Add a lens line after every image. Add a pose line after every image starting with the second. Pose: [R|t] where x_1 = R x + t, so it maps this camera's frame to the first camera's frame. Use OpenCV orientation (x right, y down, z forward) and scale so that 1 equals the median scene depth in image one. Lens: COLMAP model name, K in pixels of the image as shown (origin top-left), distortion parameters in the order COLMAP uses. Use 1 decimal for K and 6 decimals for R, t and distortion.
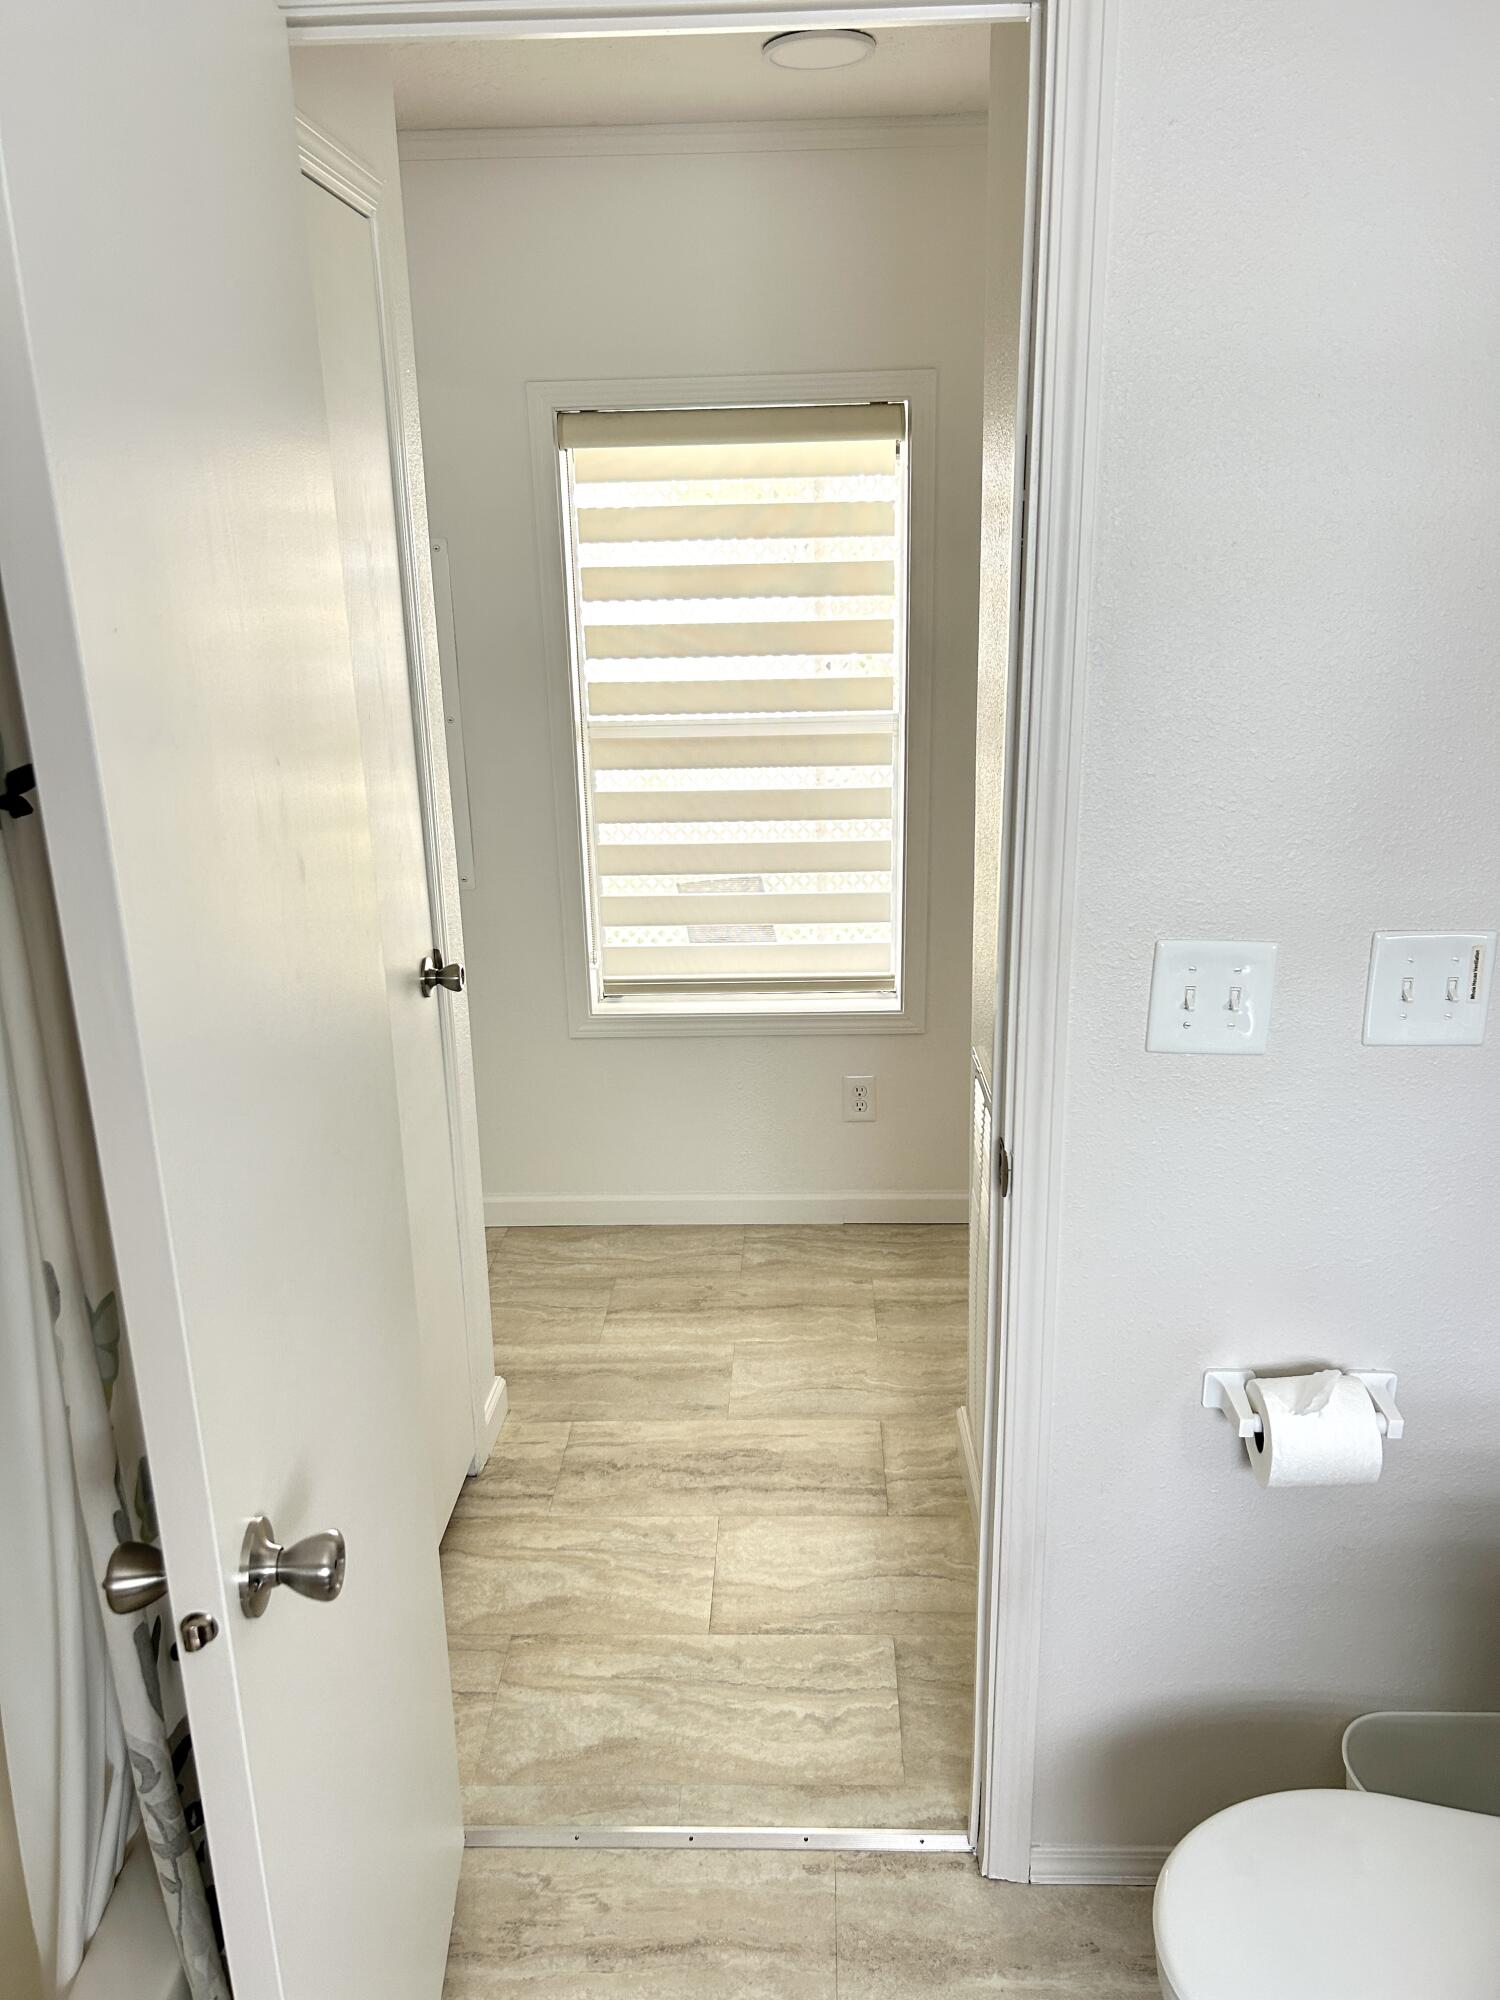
lens RADIAL K [[1491.7, 0, 750.0], [0, 1491.7, 1000.0], [0, 0, 1]] dist [0.050814, -0.051237]
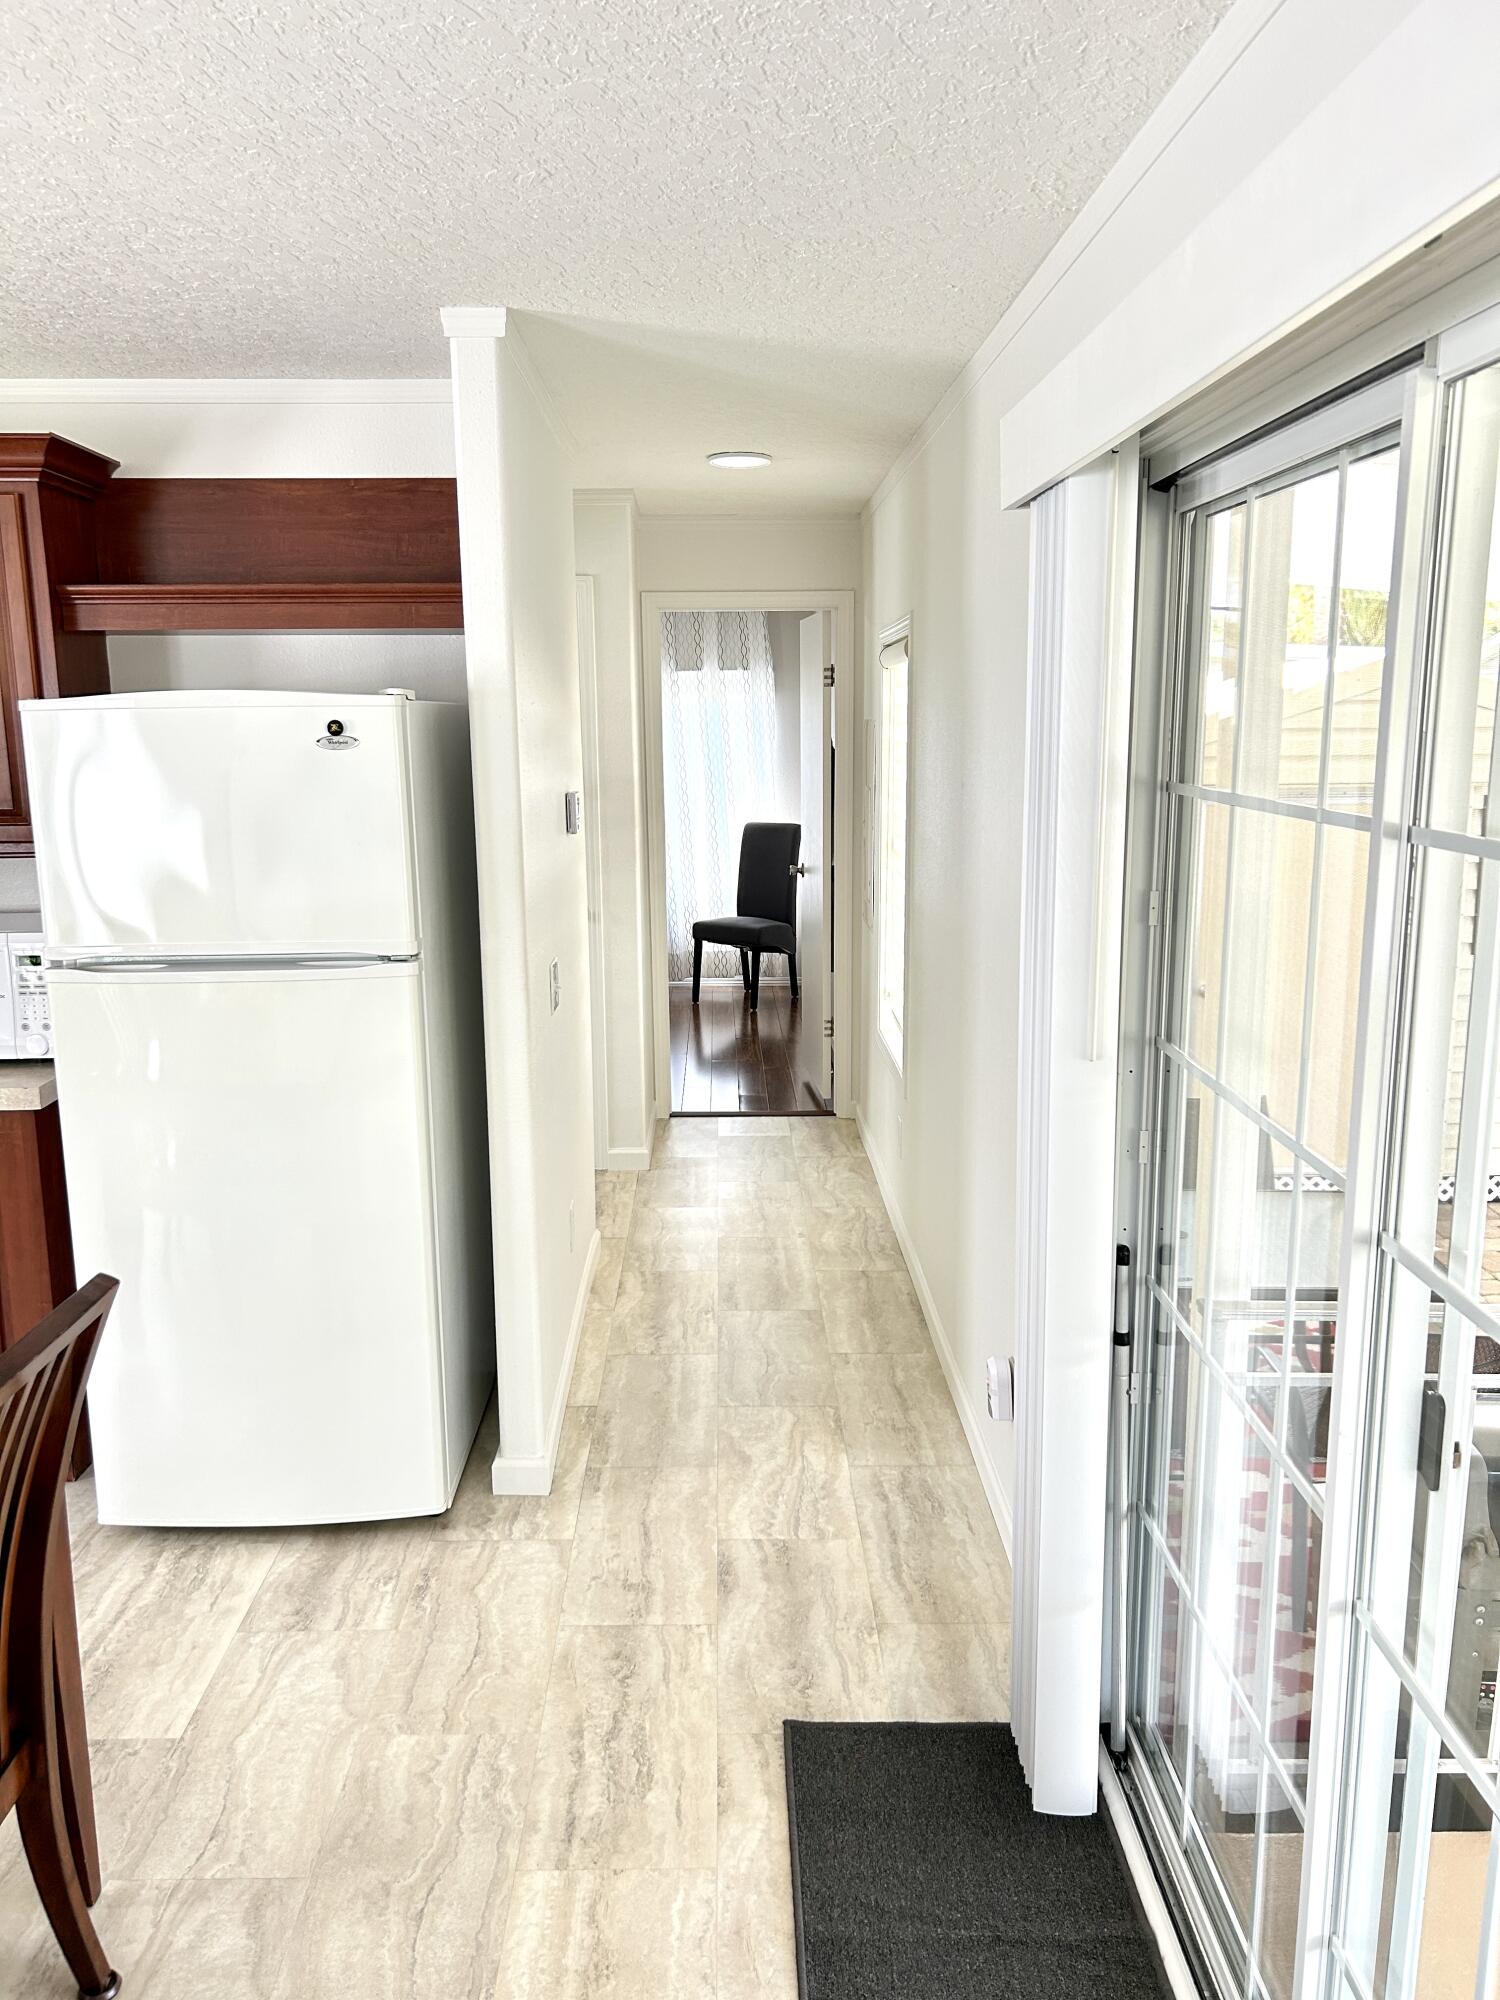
lens RADIAL K [[1491.7, 0, 750.0], [0, 1491.7, 1000.0], [0, 0, 1]] dist [0.050814, -0.051237]
pose [[0.049163, 0.216564, -0.975030, 1.398498], [-0.294219, 0.936034, 0.193067, -0.282830], [0.954473, 0.277381, 0.109736, 0.707565]]
